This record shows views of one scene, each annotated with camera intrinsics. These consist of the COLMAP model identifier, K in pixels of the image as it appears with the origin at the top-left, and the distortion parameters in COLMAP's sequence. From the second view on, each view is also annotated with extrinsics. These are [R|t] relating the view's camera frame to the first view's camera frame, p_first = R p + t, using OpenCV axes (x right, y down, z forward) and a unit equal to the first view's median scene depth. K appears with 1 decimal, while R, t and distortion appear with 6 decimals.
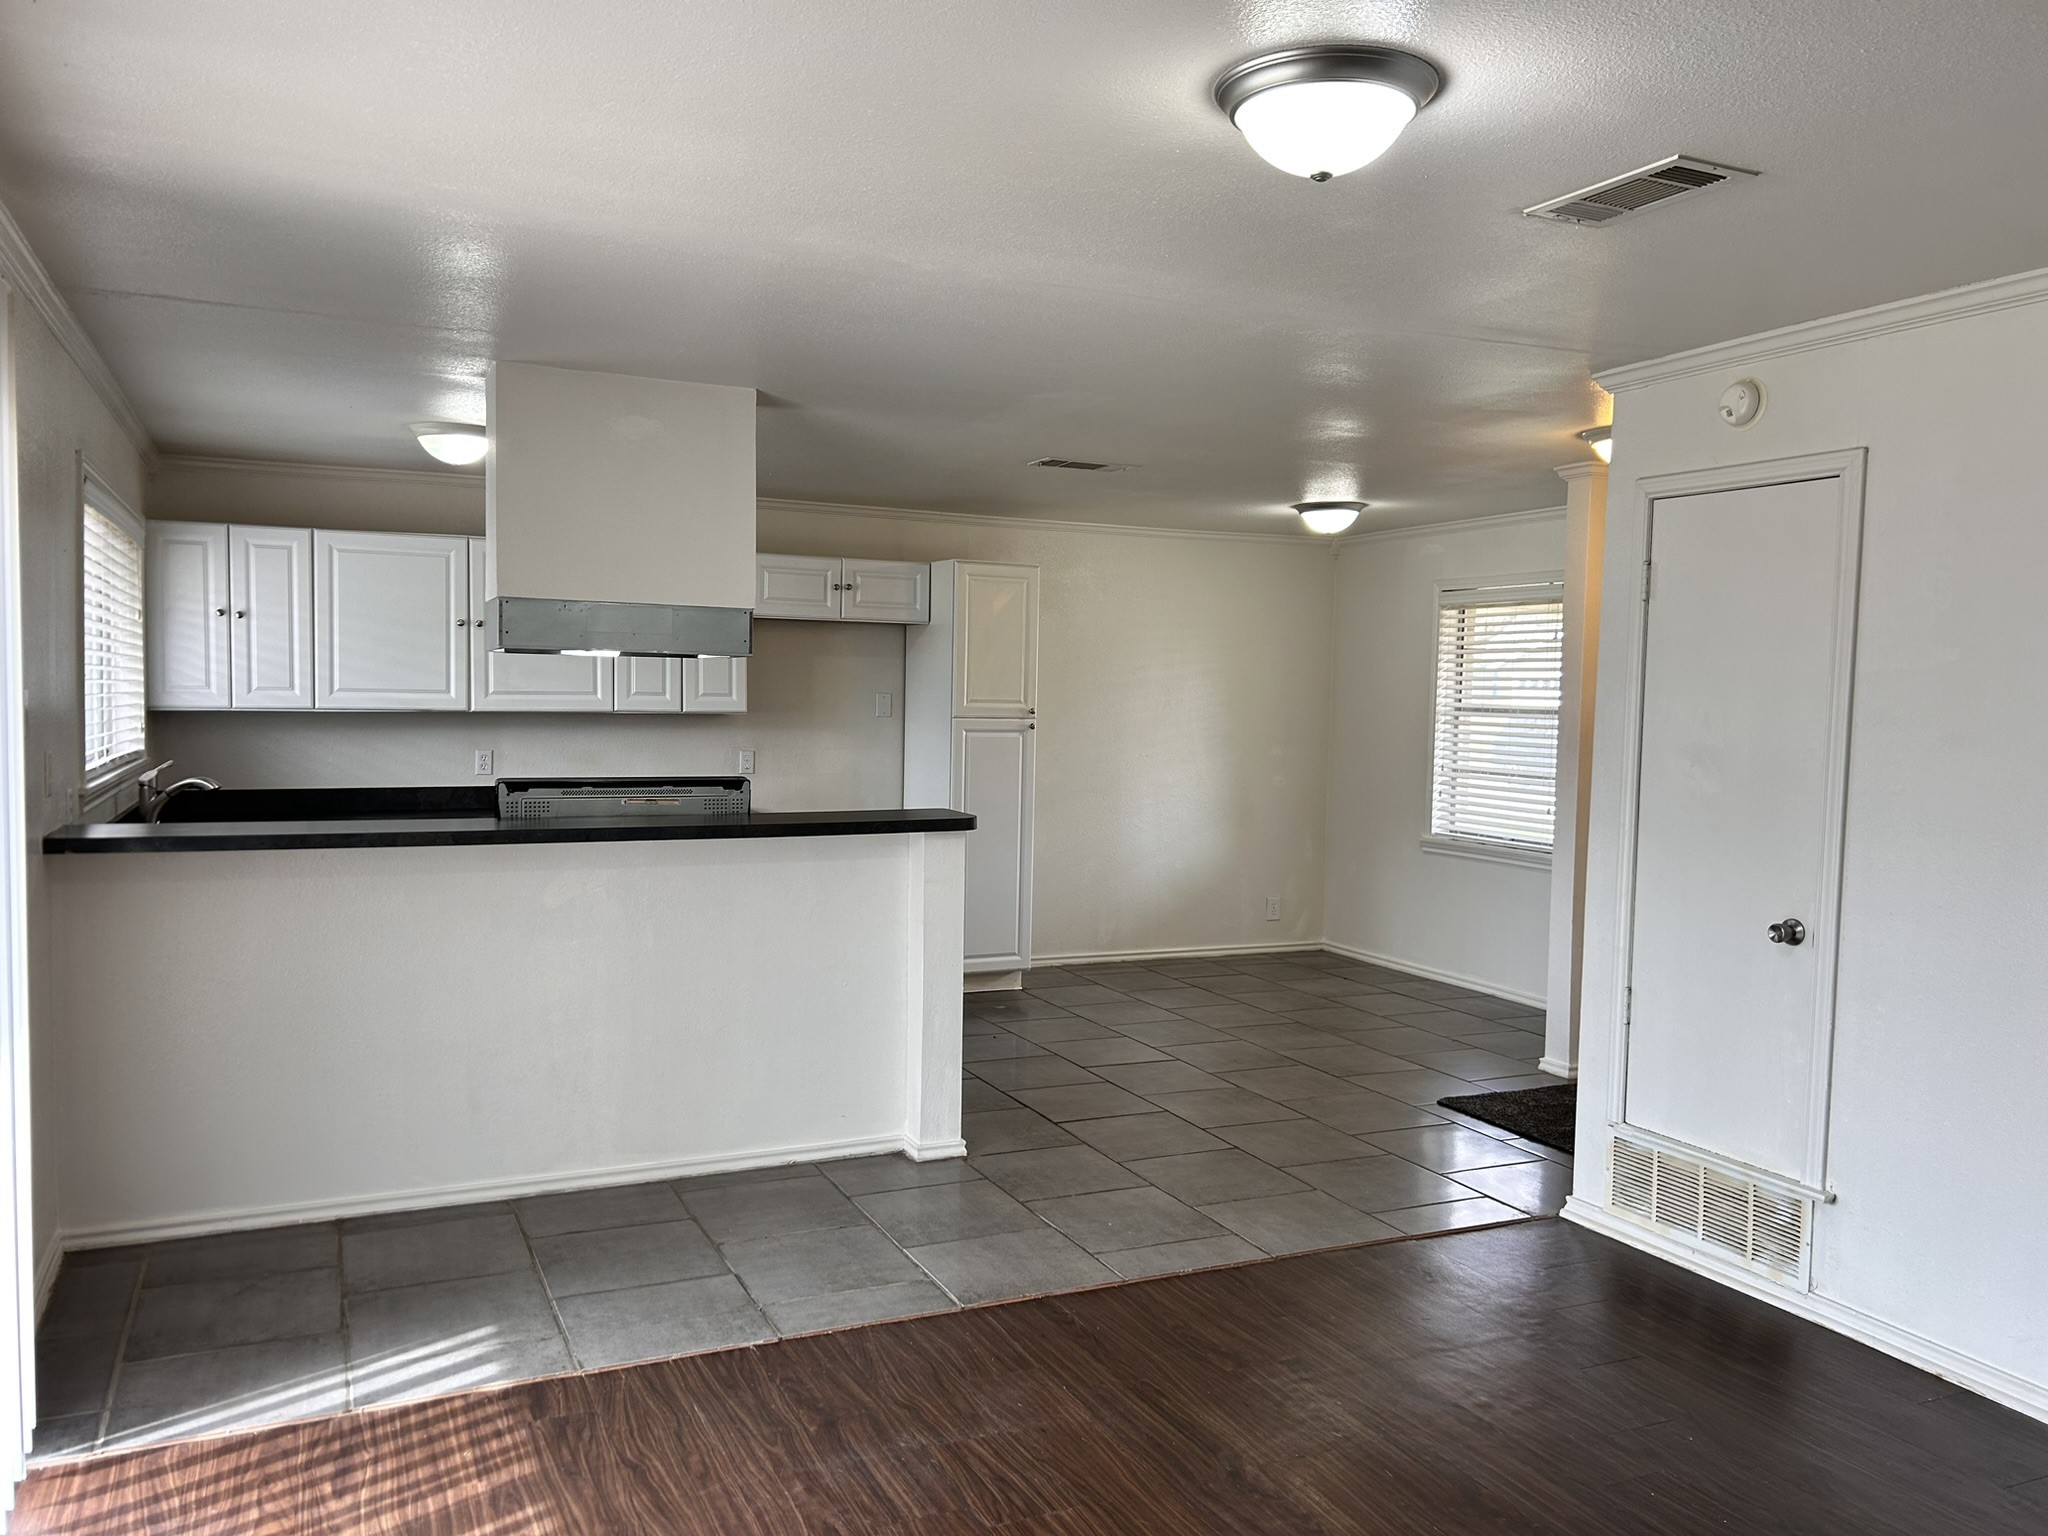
lens RADIAL K [[1537.5, 0, 1015.6], [0, 1537.5, 774.2], [0, 0, 1]] dist [0.041871, -0.035717]
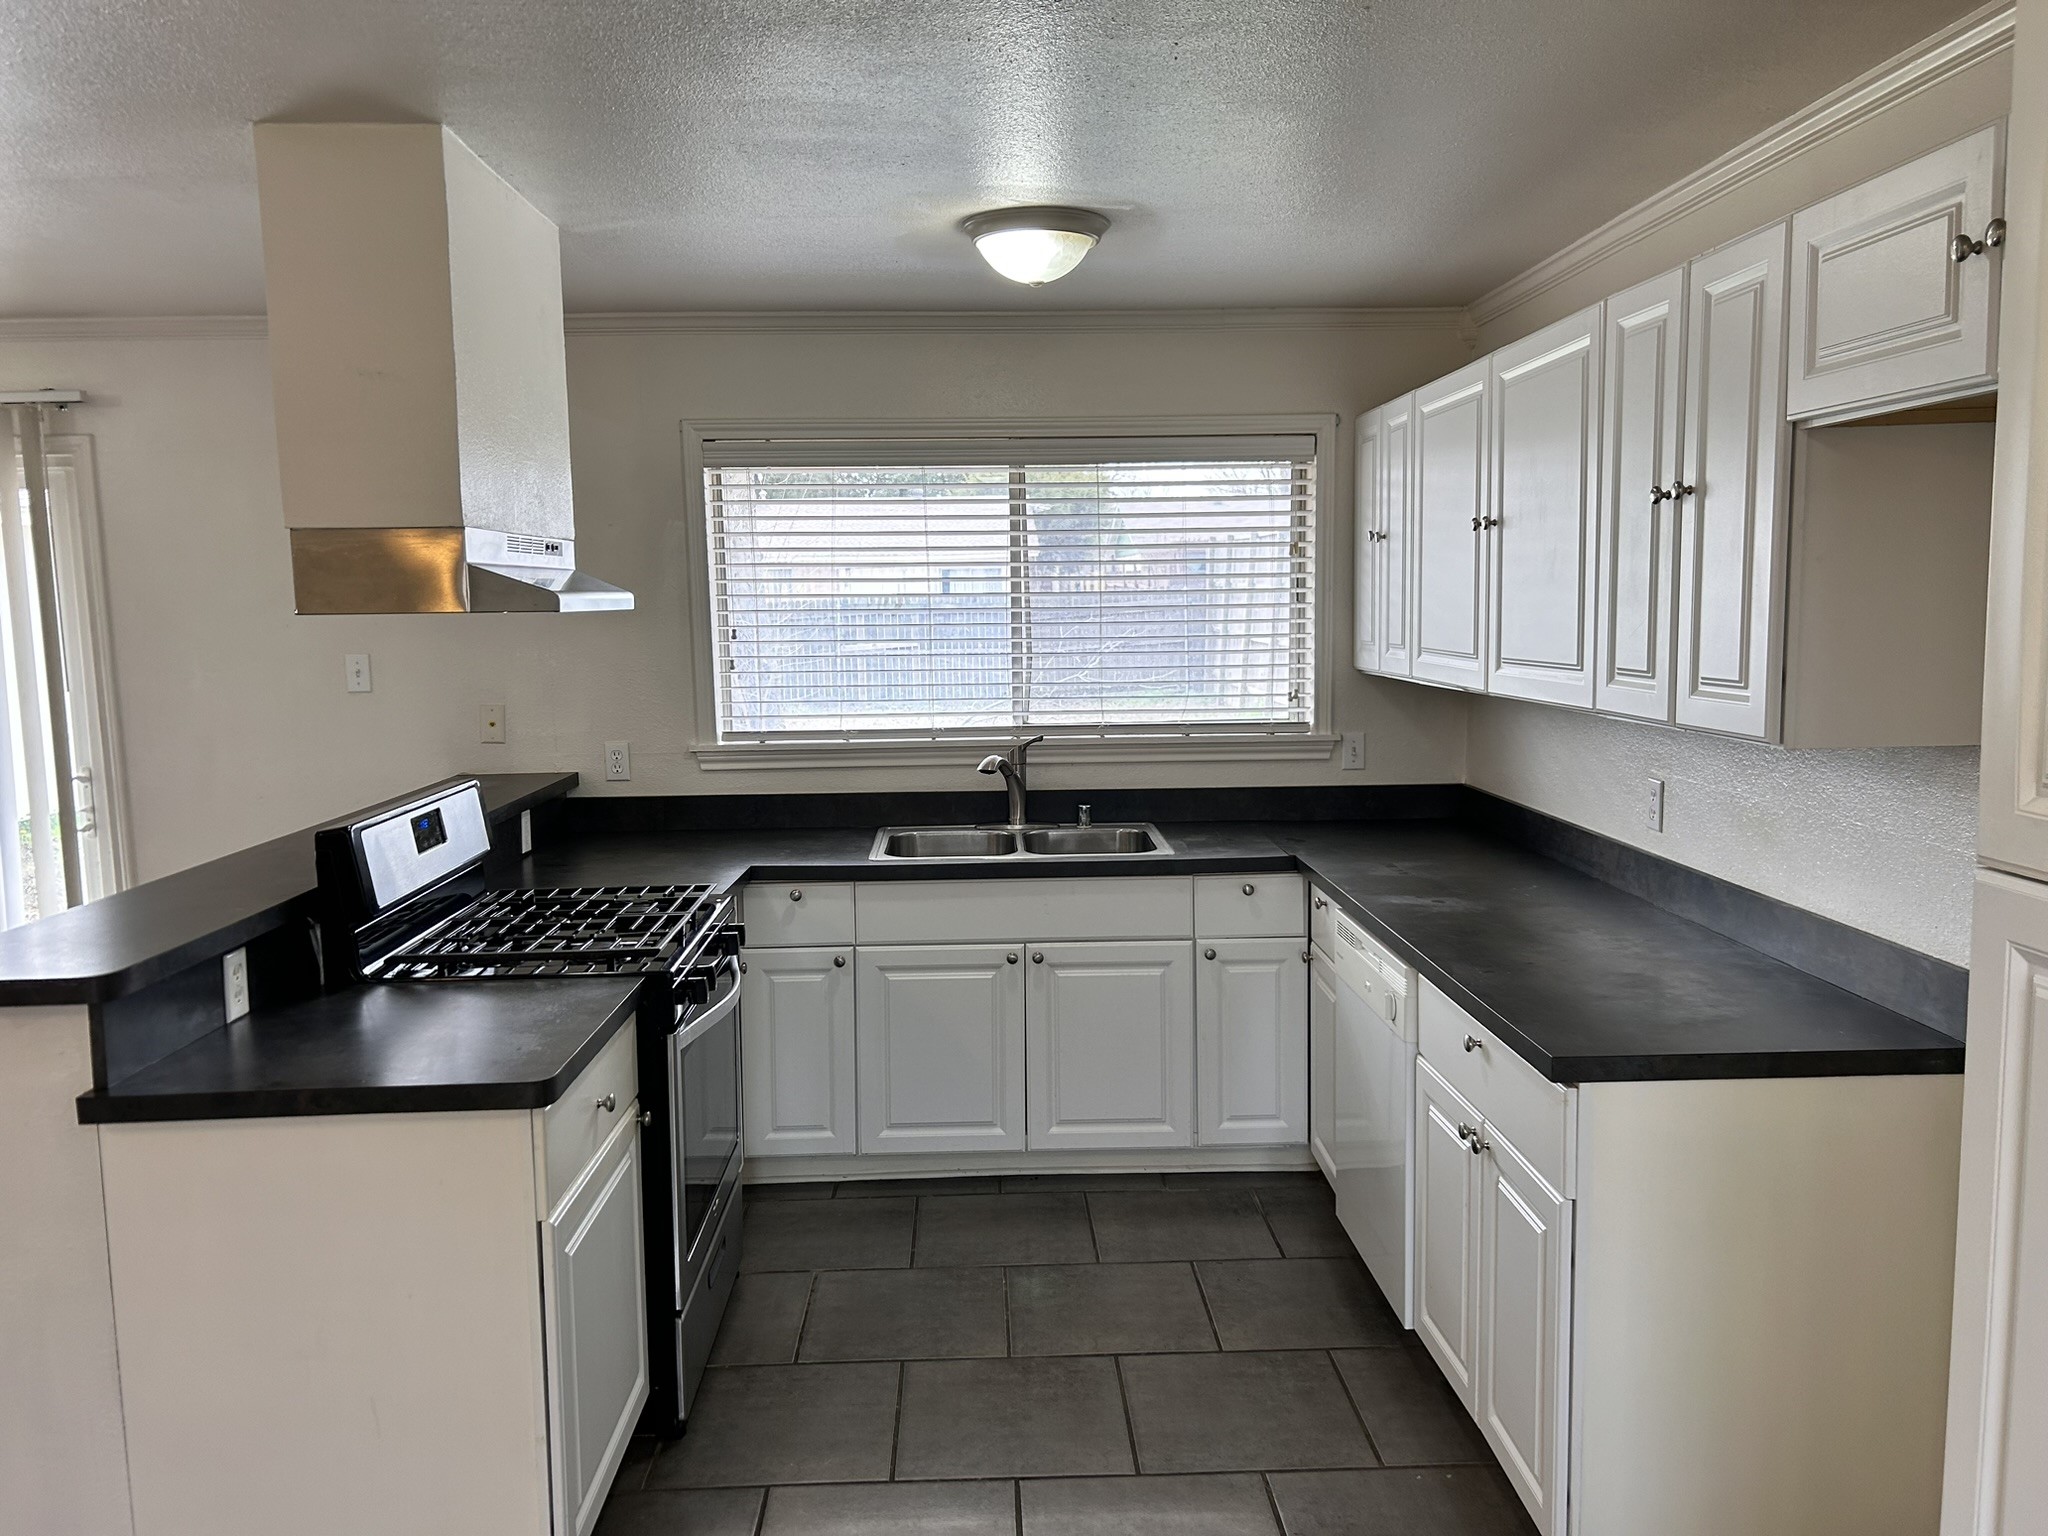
lens RADIAL K [[1537.5, 0, 1025.2], [0, 1537.5, 788.4], [0, 0, 1]] dist [0.041871, -0.035717]
pose [[-0.375567, 0.098478, -0.921549, 0.140600], [-0.047363, 0.991000, 0.125202, -0.055005], [0.925584, 0.090669, -0.367522, 0.864250]]
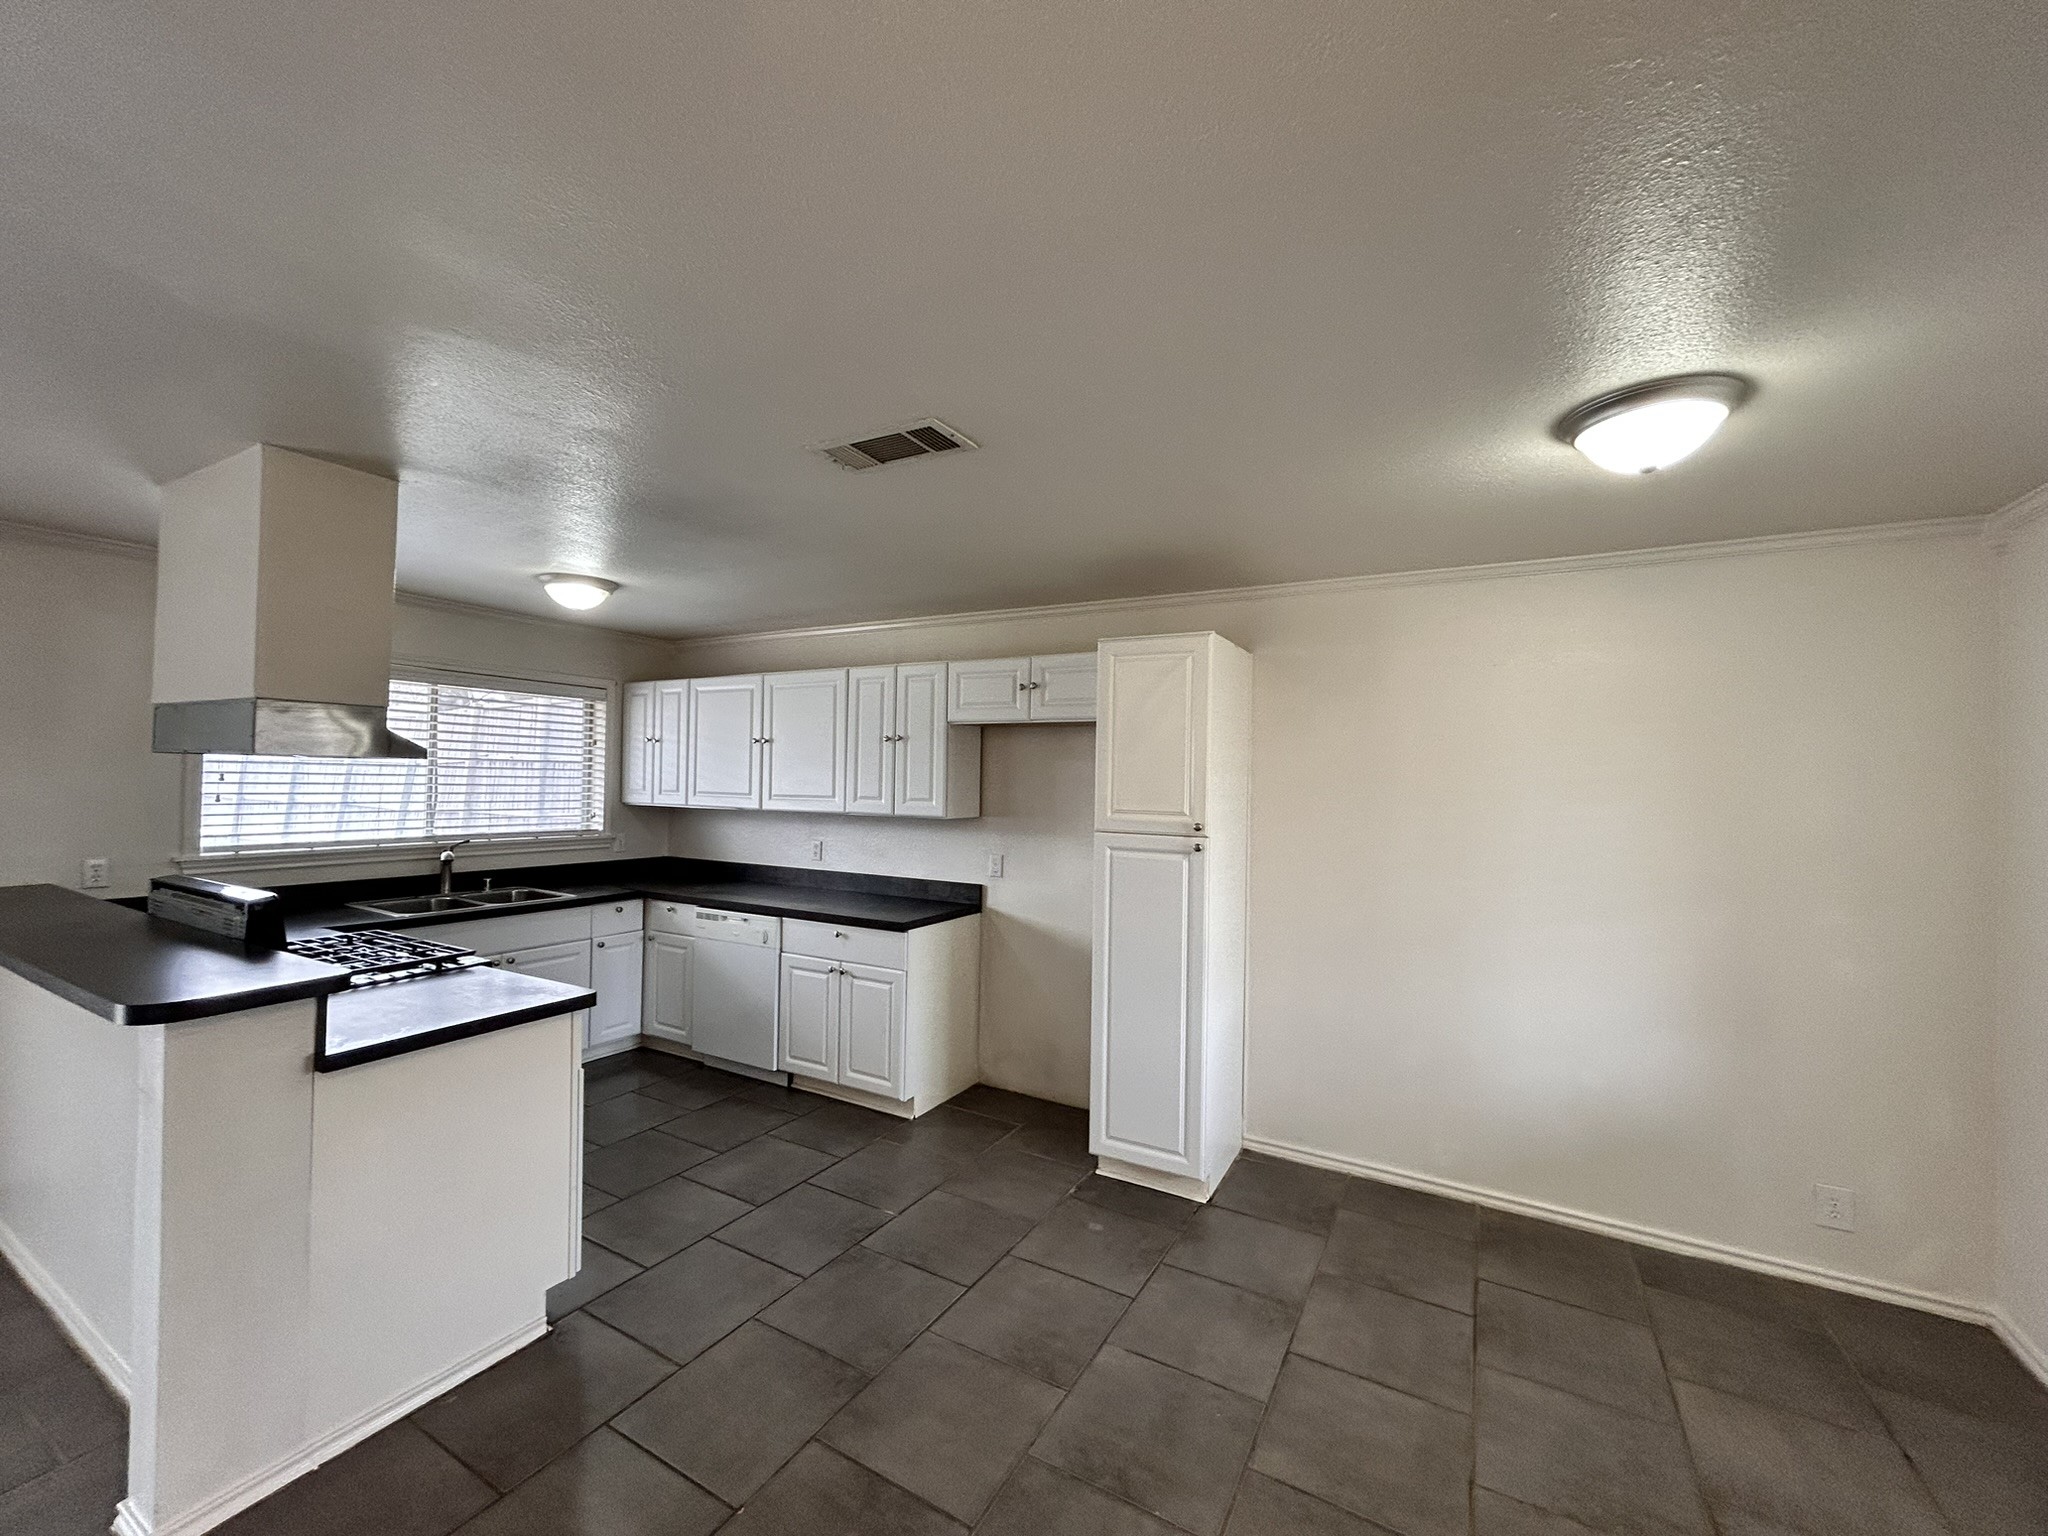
lens RADIAL K [[825.4, 0, 1045.4], [0, 825.4, 769.0], [0, 0, 1]] dist [0.010248, -0.000080]
pose [[0.595721, -0.016708, -0.803017, 0.264338], [-0.054732, 0.996615, -0.061338, -0.037154], [0.801324, 0.080491, 0.592791, 0.642390]]
